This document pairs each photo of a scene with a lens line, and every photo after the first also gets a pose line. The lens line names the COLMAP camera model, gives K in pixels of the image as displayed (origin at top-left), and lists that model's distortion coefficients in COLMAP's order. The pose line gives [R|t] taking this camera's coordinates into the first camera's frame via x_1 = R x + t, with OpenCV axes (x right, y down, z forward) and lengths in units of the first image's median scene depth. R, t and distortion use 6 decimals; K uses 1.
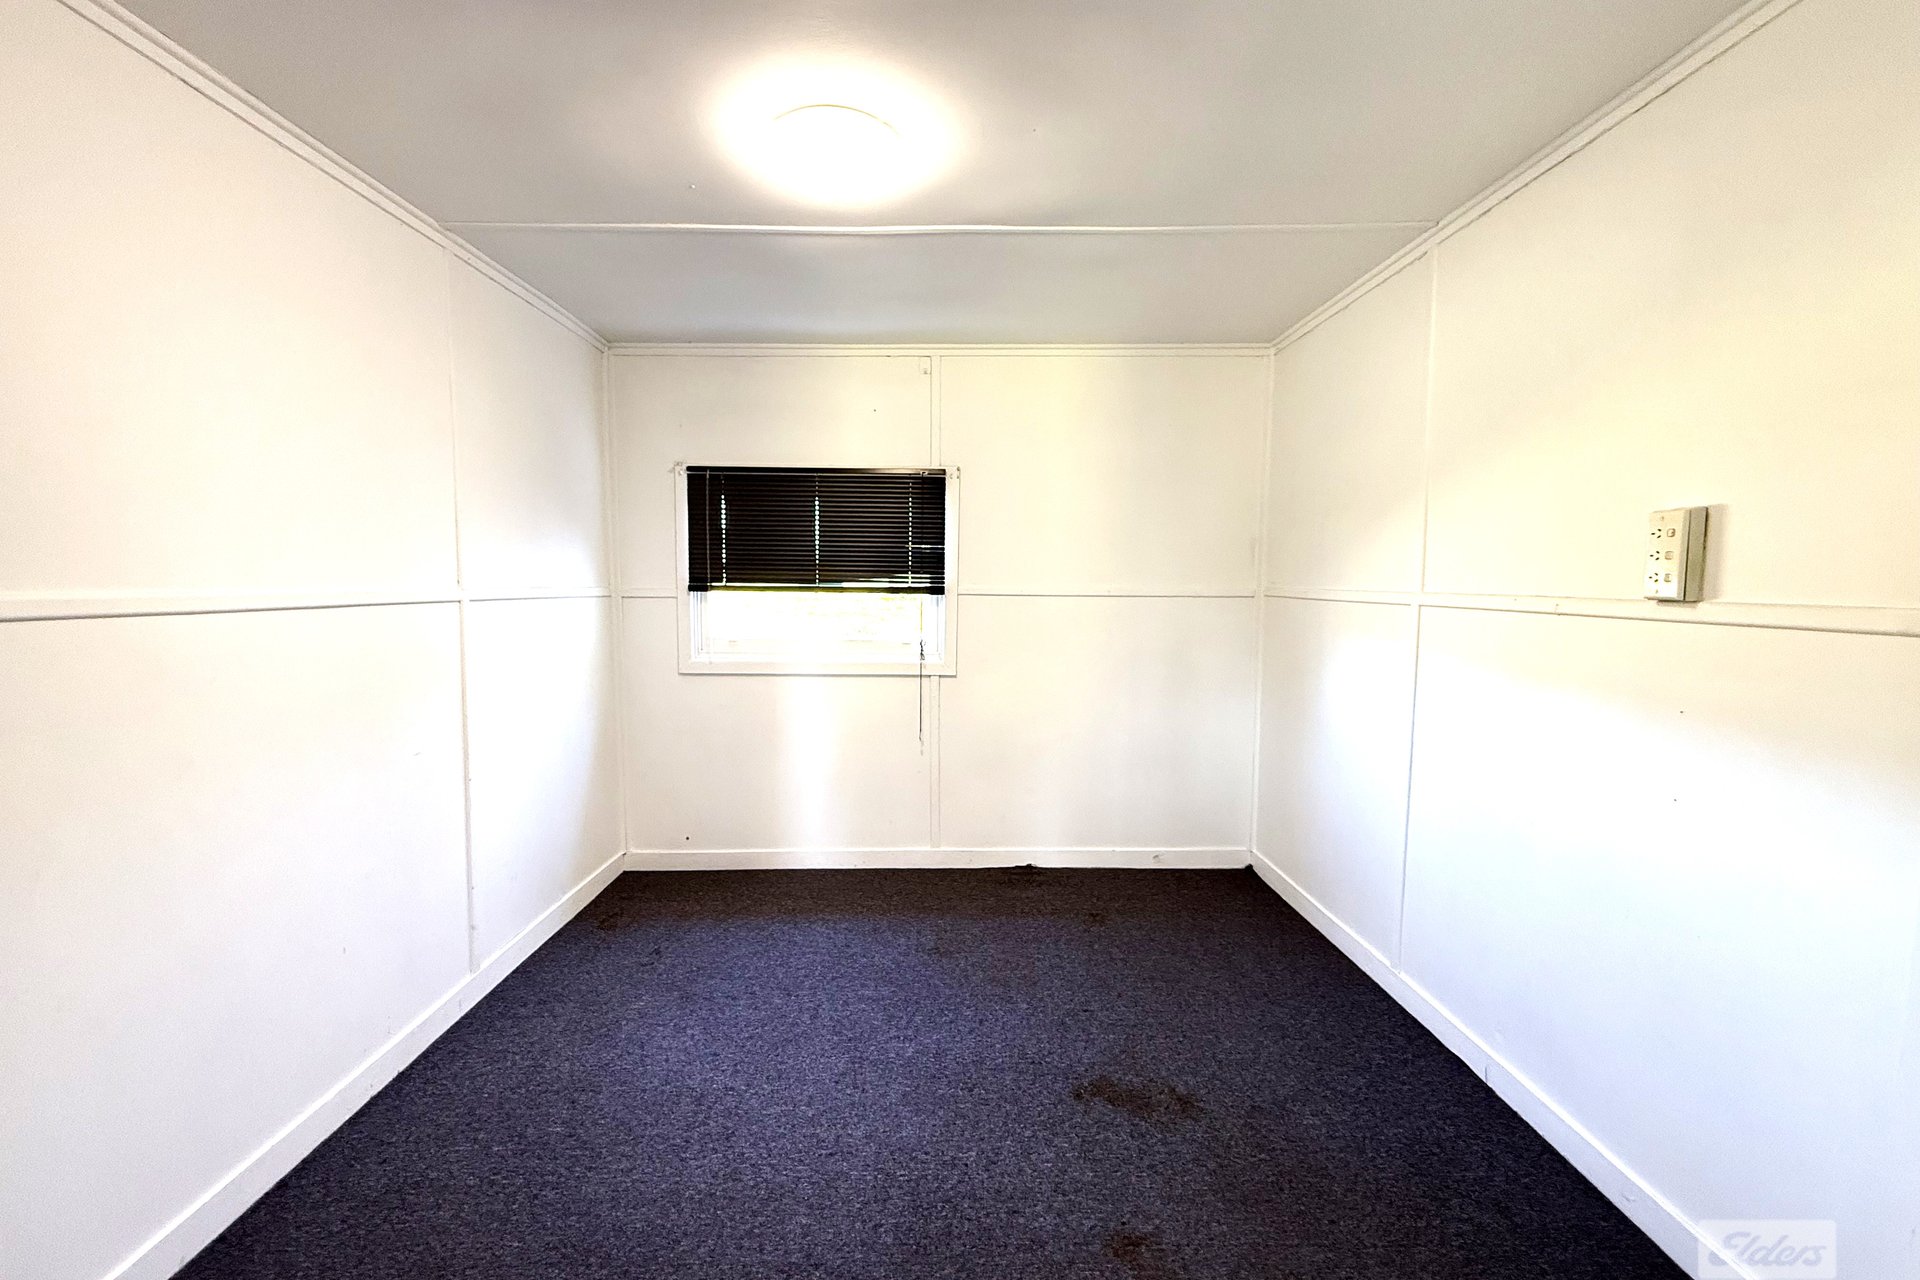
lens RADIAL K [[767.6, 0, 960.0], [0, 767.6, 640.0], [0, 0, 1]] dist [-0.001558, -0.000106]
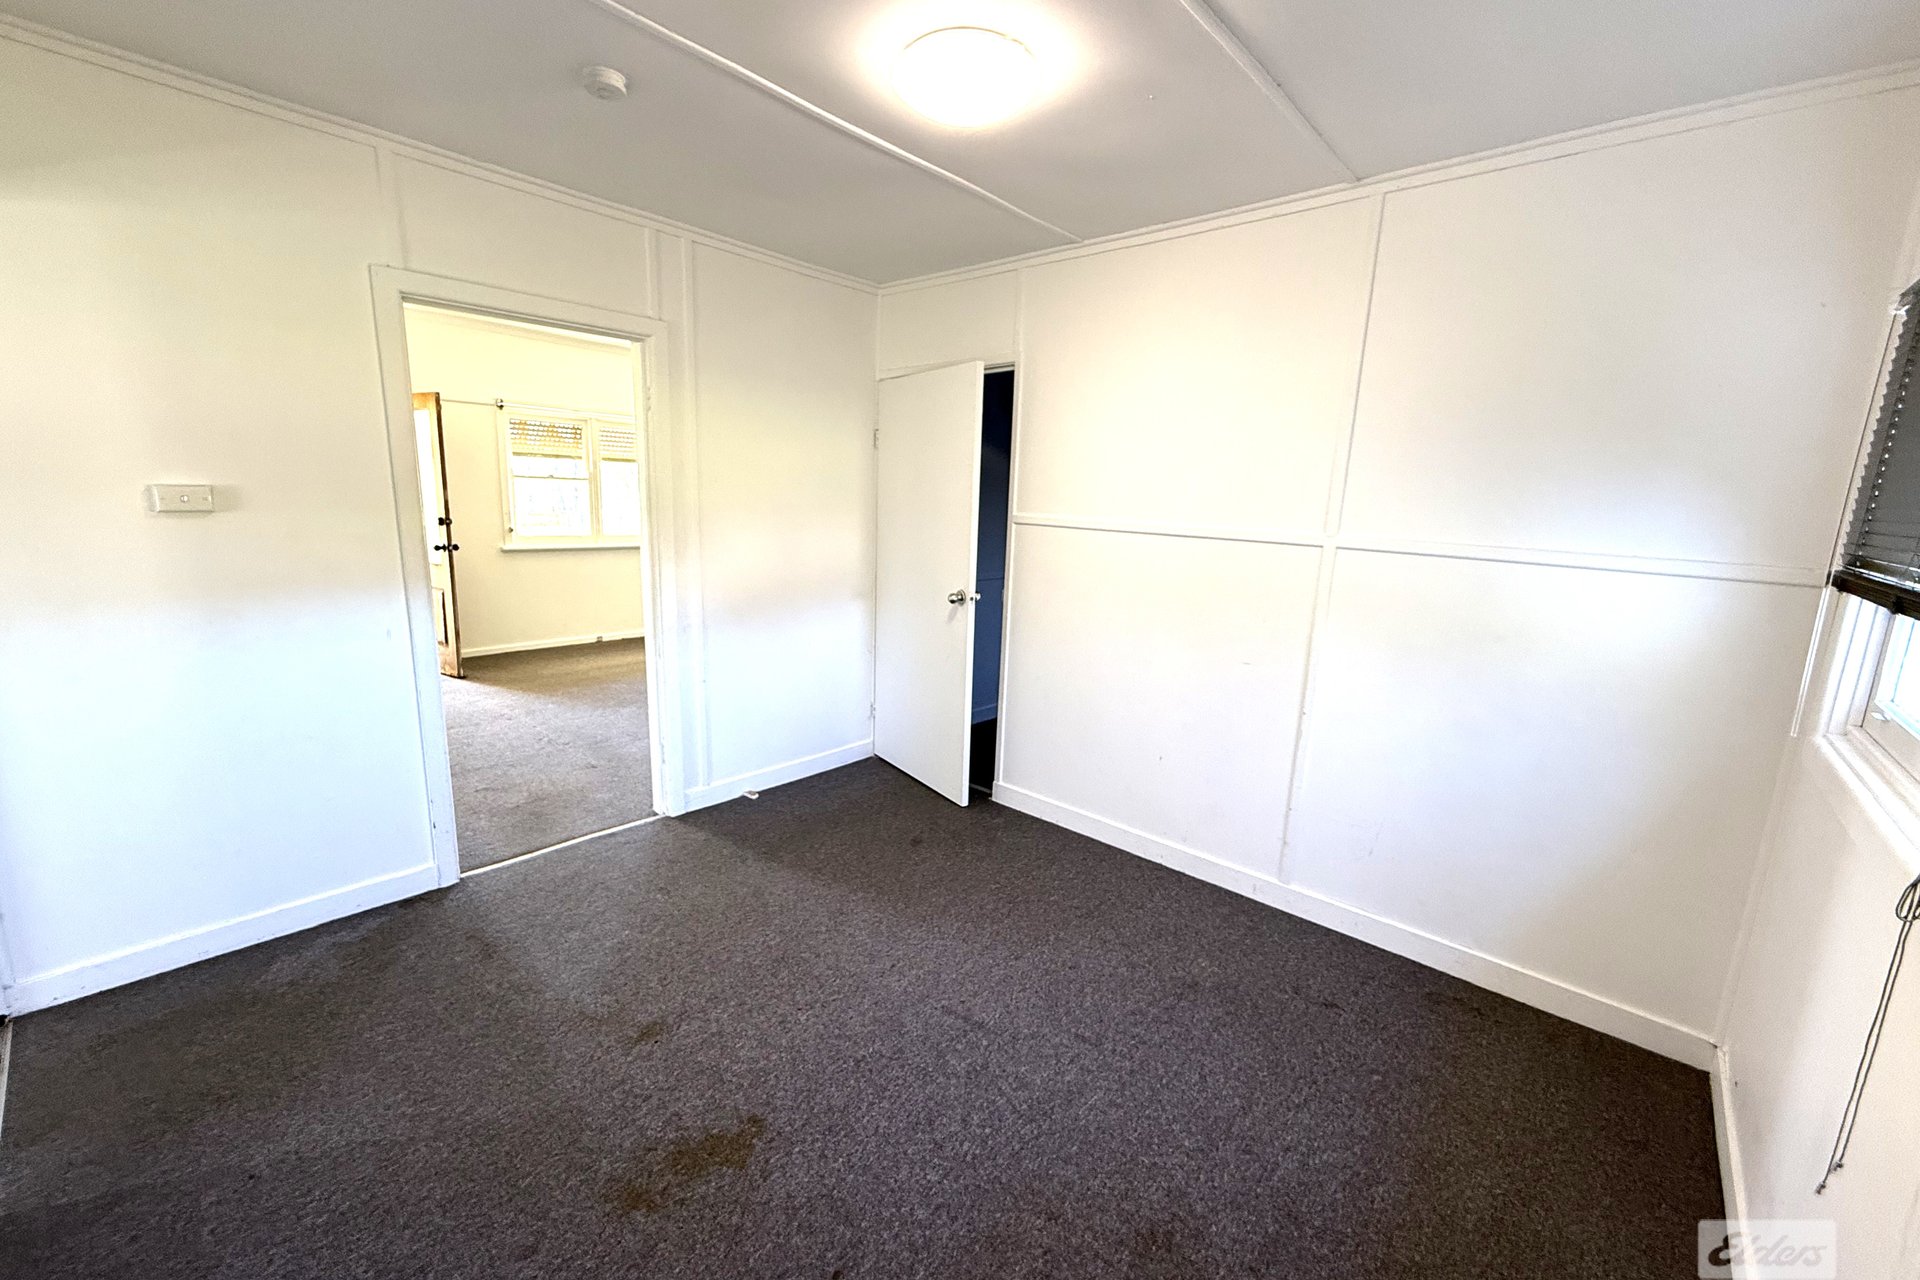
lens RADIAL K [[767.6, 0, 960.0], [0, 767.6, 640.0], [0, 0, 1]] dist [-0.001558, -0.000106]
pose [[-0.678032, 0.110068, -0.726745, 0.568084], [-0.102364, 0.964950, 0.241647, -0.157770], [0.727870, 0.238236, -0.643000, 1.606364]]
